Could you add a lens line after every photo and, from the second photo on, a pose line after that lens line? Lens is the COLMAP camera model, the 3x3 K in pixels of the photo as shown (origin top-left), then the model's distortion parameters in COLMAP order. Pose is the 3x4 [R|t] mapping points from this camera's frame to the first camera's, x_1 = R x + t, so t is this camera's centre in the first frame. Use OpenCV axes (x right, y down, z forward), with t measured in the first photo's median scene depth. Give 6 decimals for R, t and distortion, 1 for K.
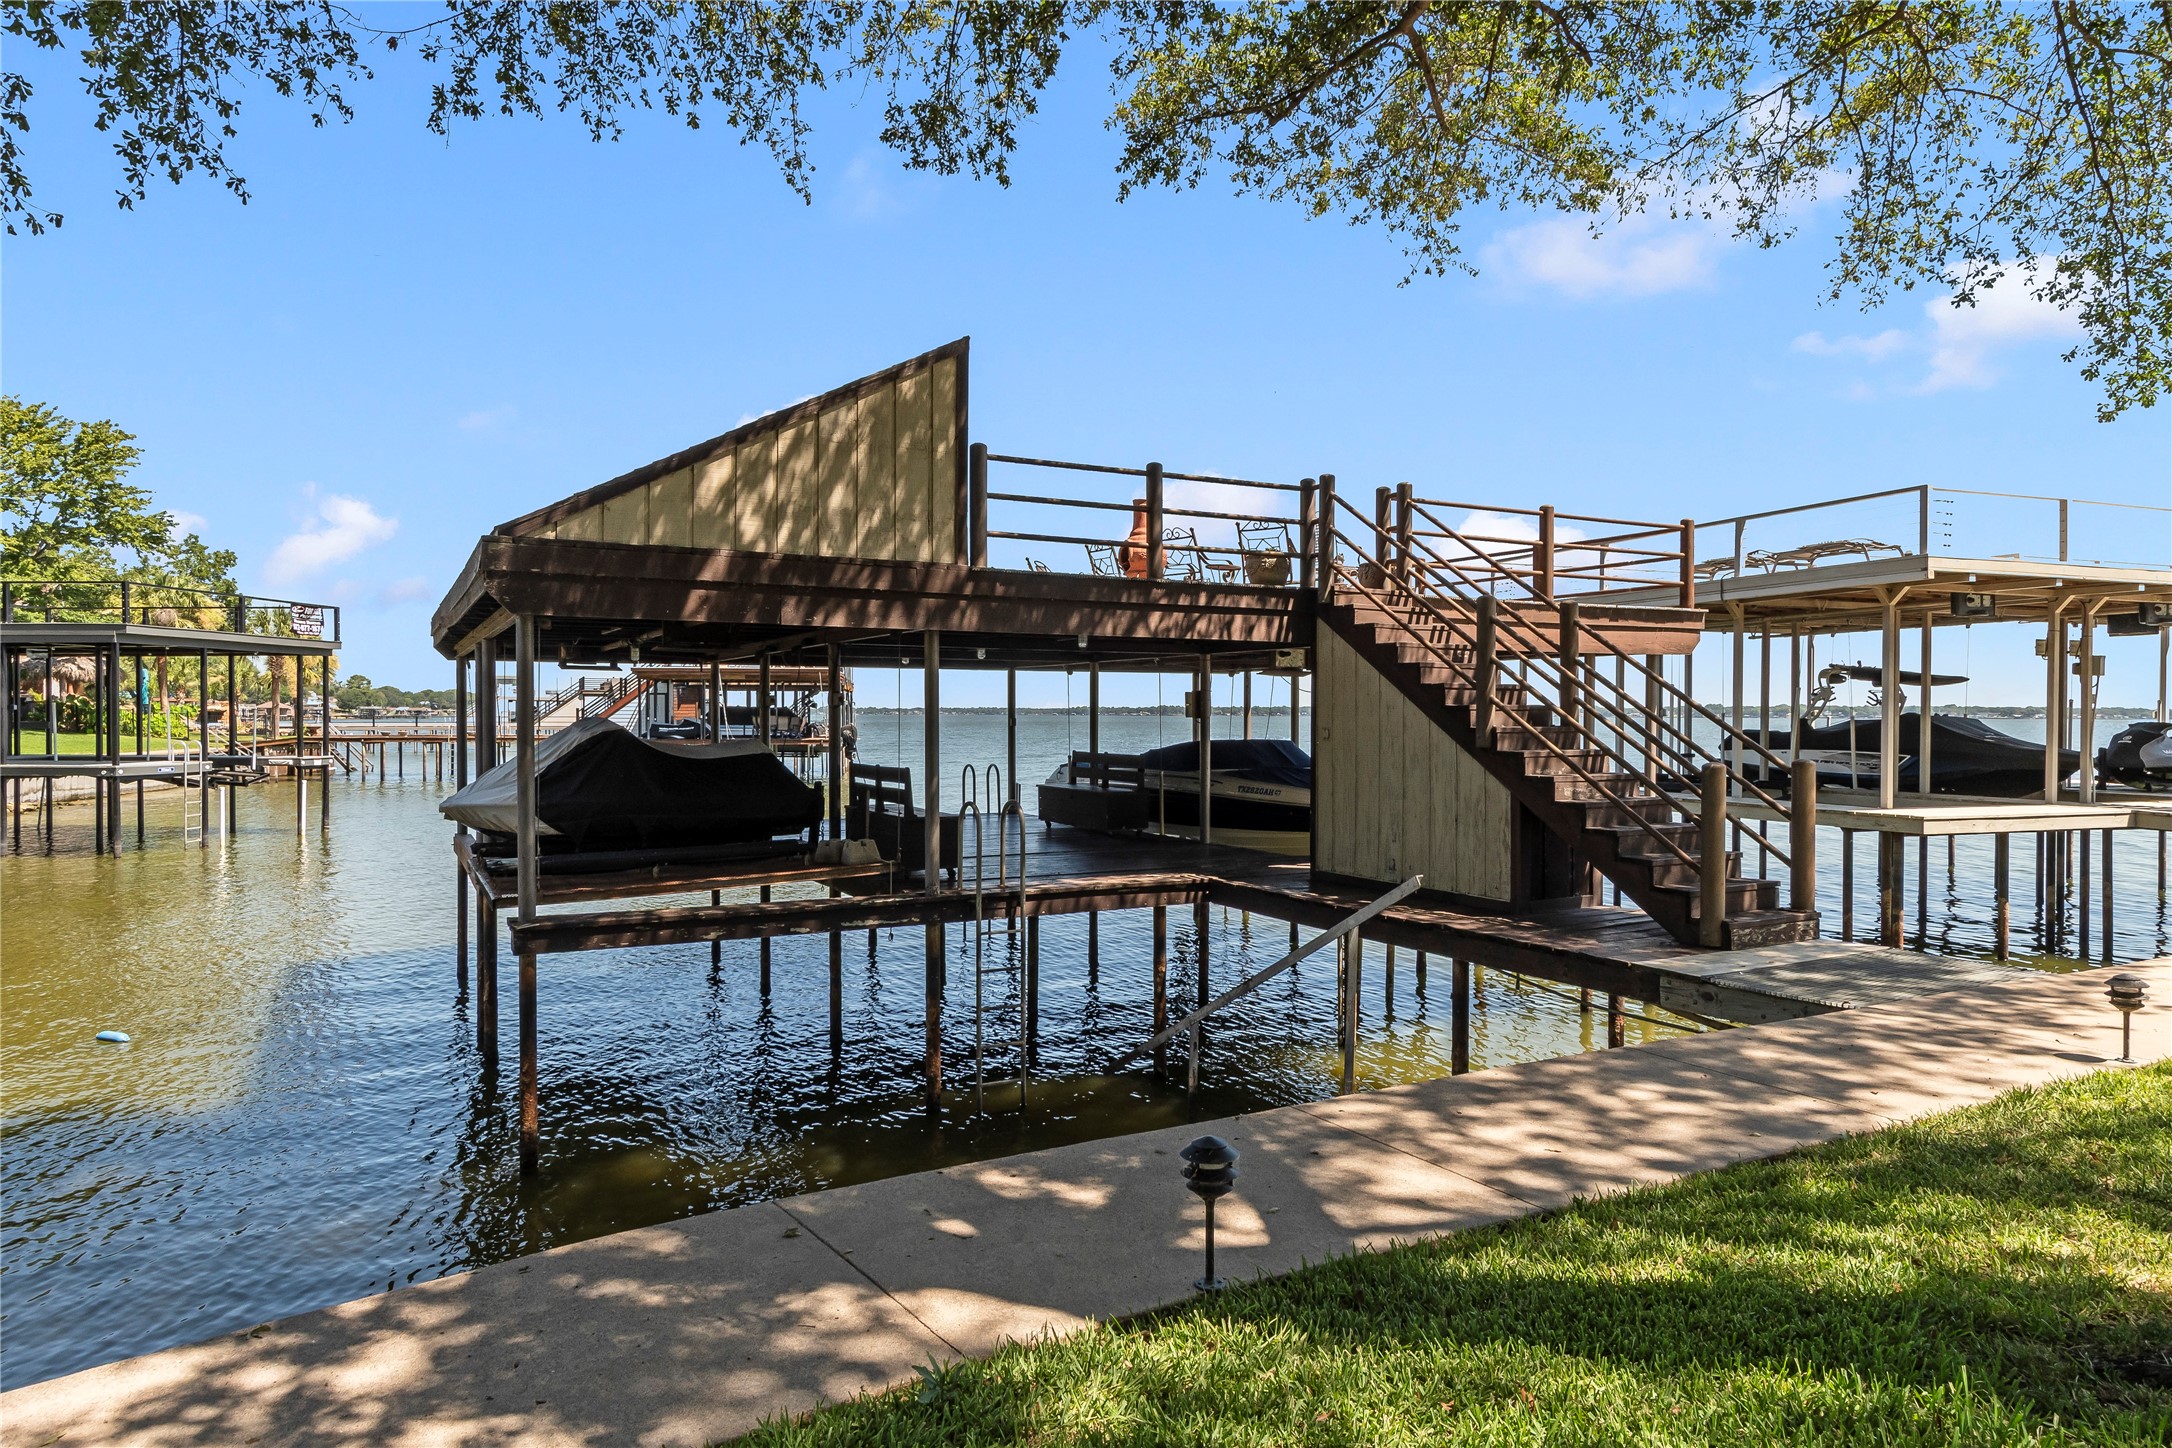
lens RADIAL K [[1301.0, 0, 1080.0], [0, 1301.0, 727.3], [0, 0, 1]] dist [-0.005811, 0.000043]
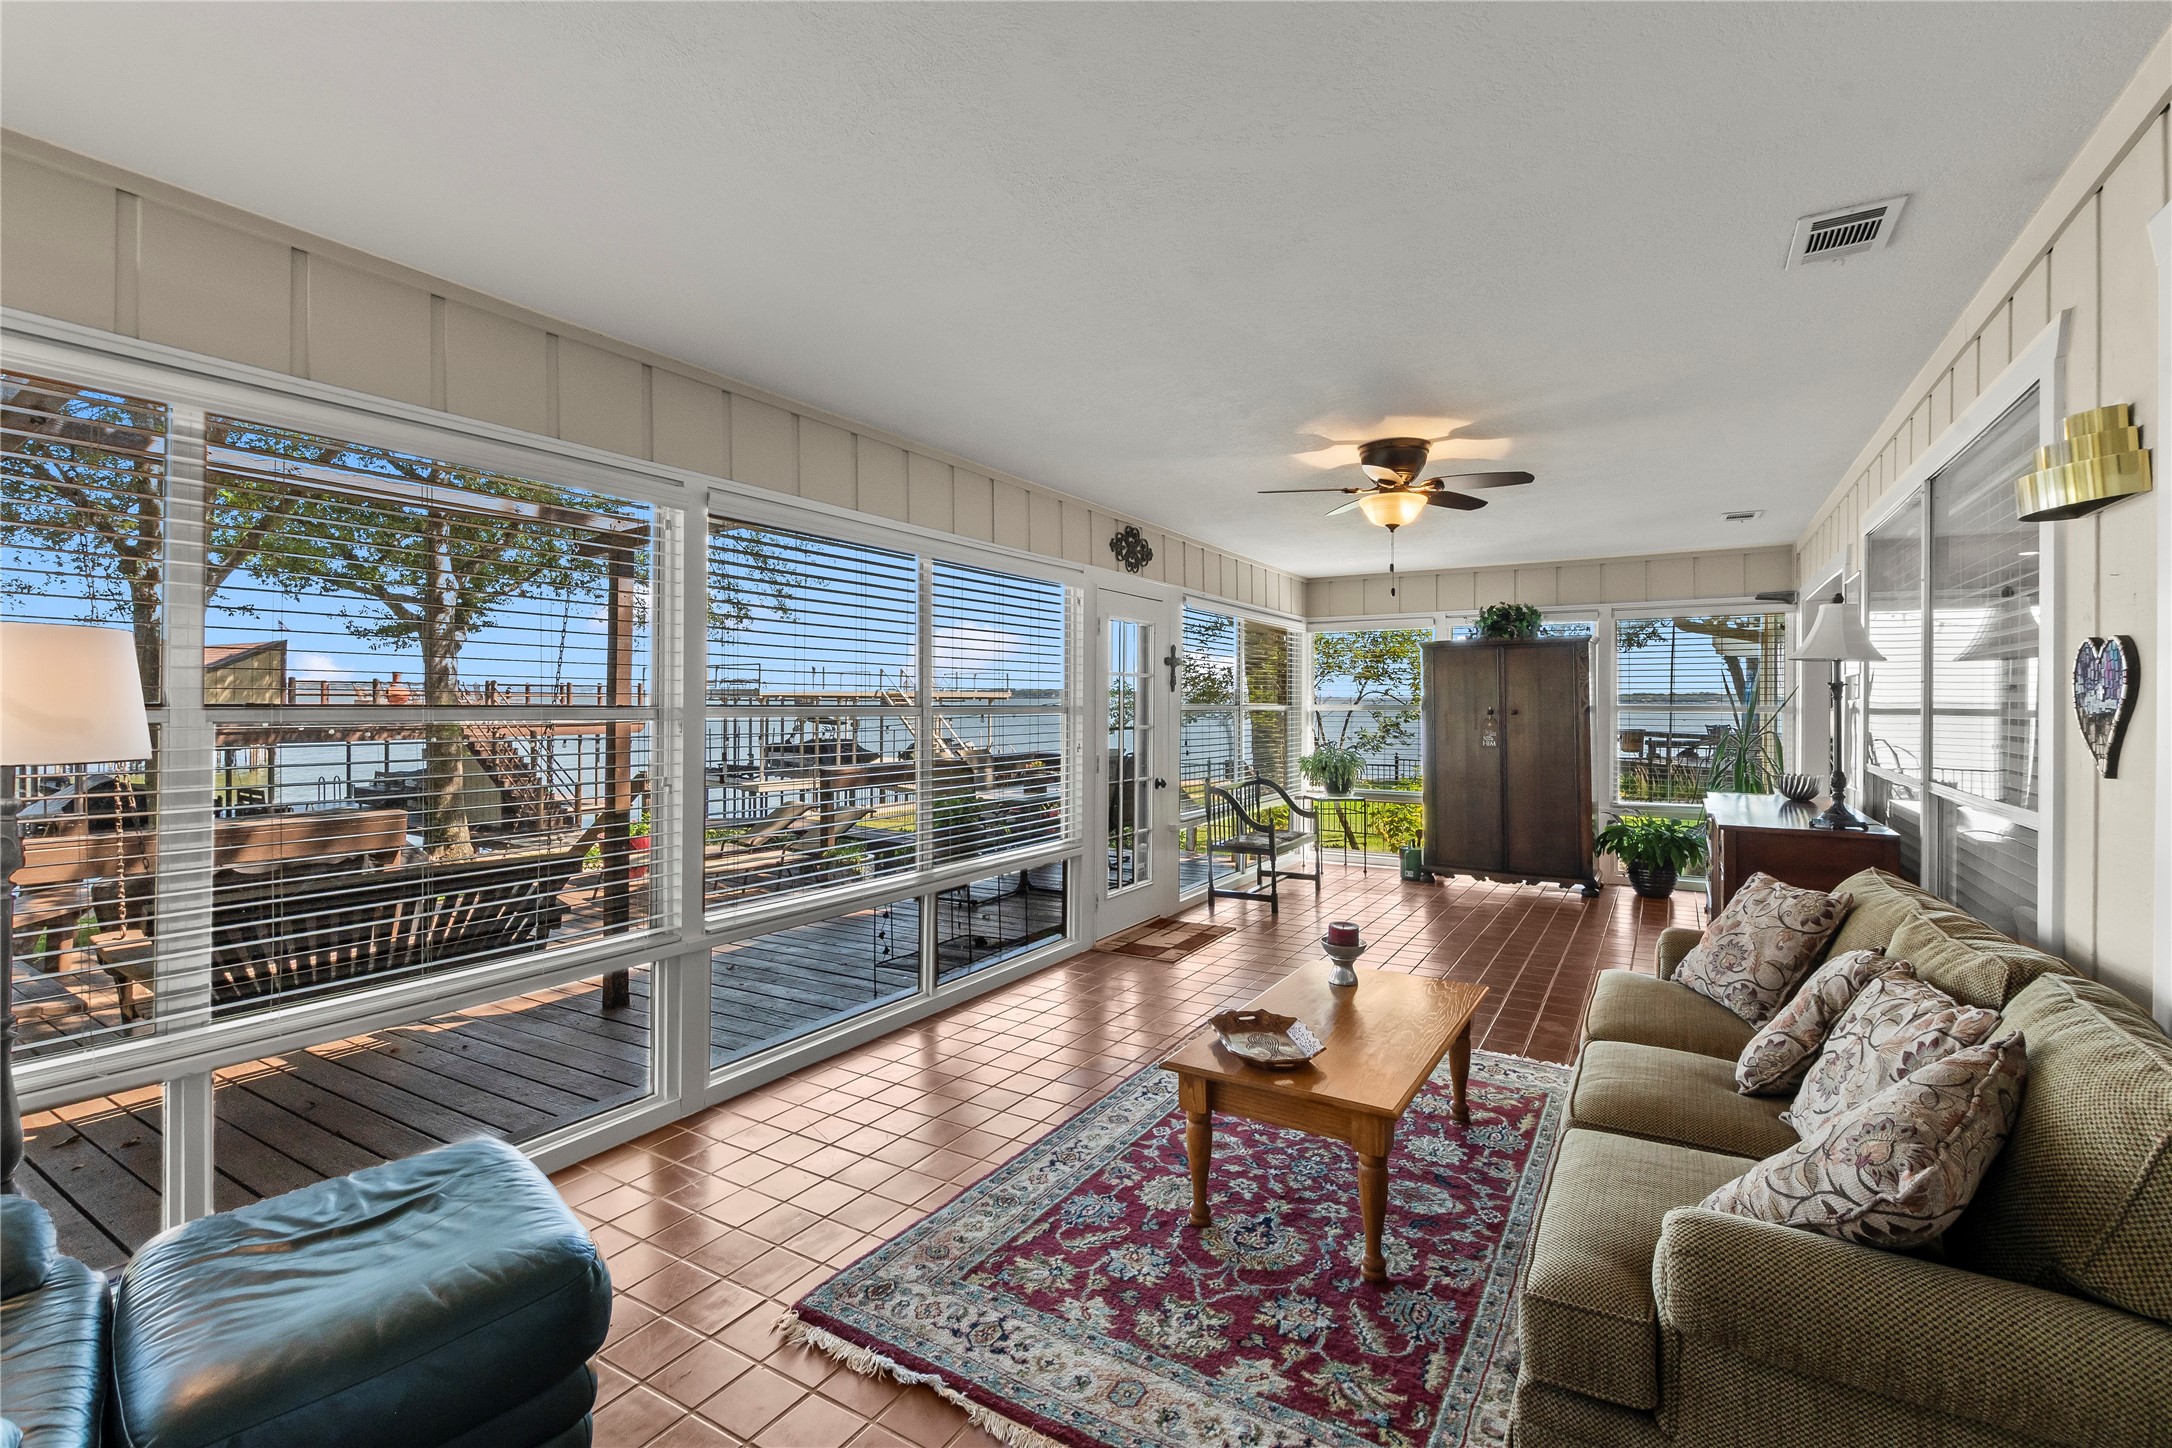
lens RADIAL K [[954.2, 0, 1088.2], [0, 954.2, 706.9], [0, 0, 1]] dist [-0.003031, -0.001206]
pose [[0.864790, -0.002090, 0.502129, 0.347449], [0.002636, 0.999996, -0.000378, -0.132150], [-0.502126, 0.001650, 0.864793, -1.518812]]
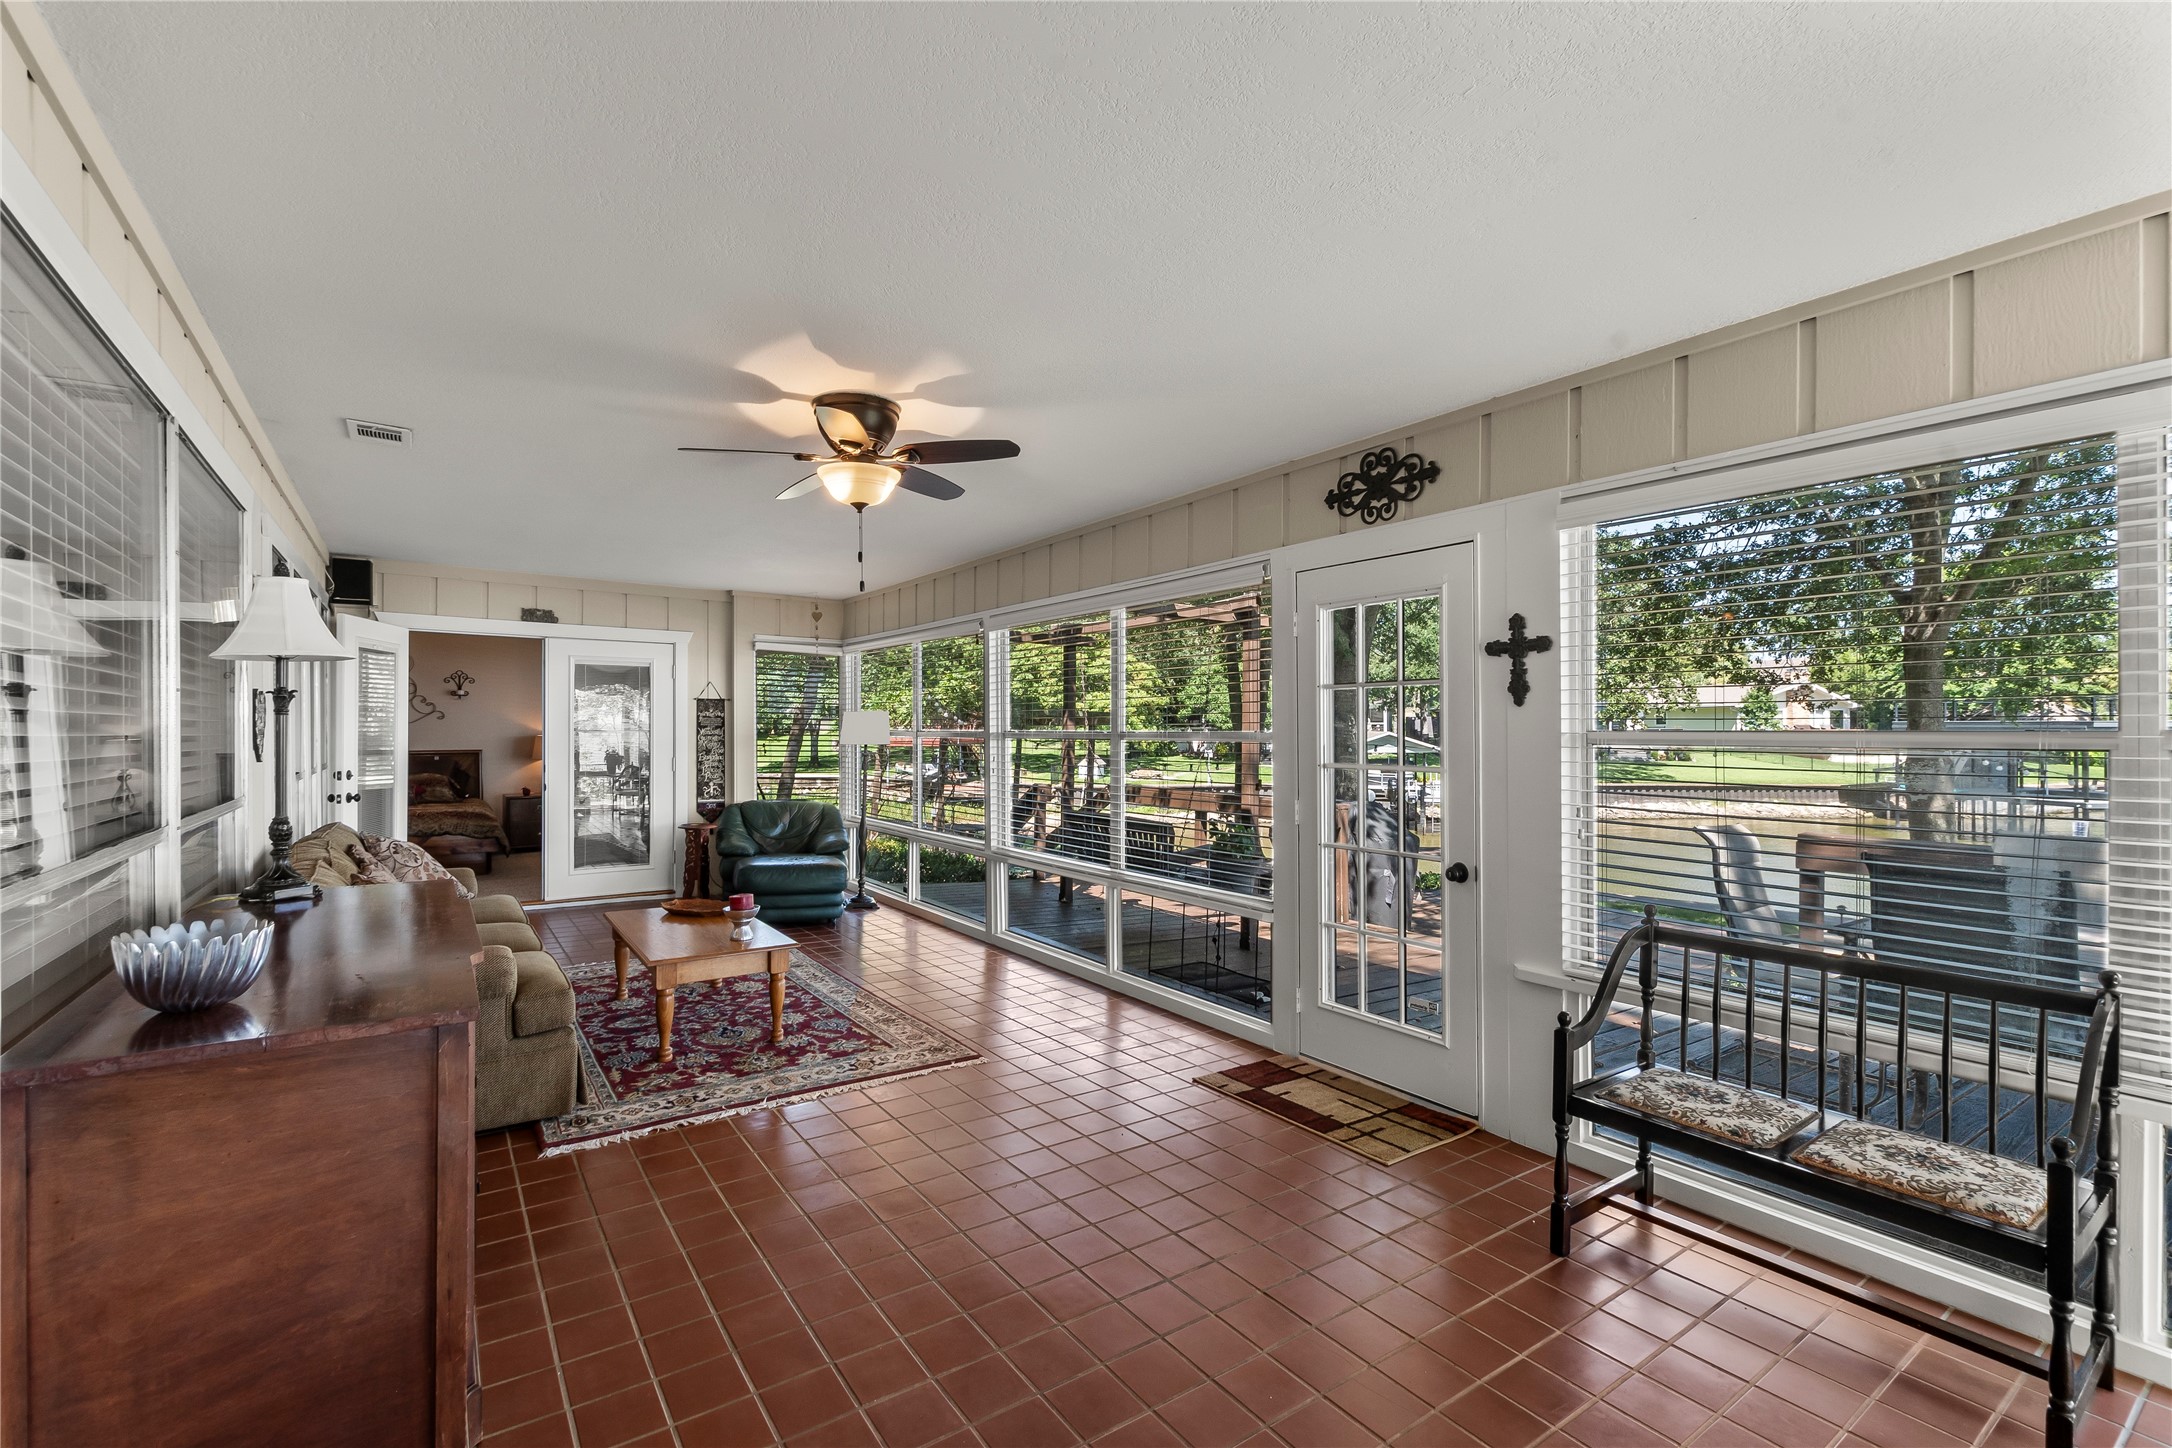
lens RADIAL K [[954.2, 0, 1094.1], [0, 954.2, 743.5], [0, 0, 1]] dist [-0.003031, -0.001206]
pose [[0.119083, 0.009366, -0.992840, 0.940866], [-0.004854, 0.999949, 0.008851, -0.131596], [0.992872, 0.003765, 0.119122, -1.220058]]
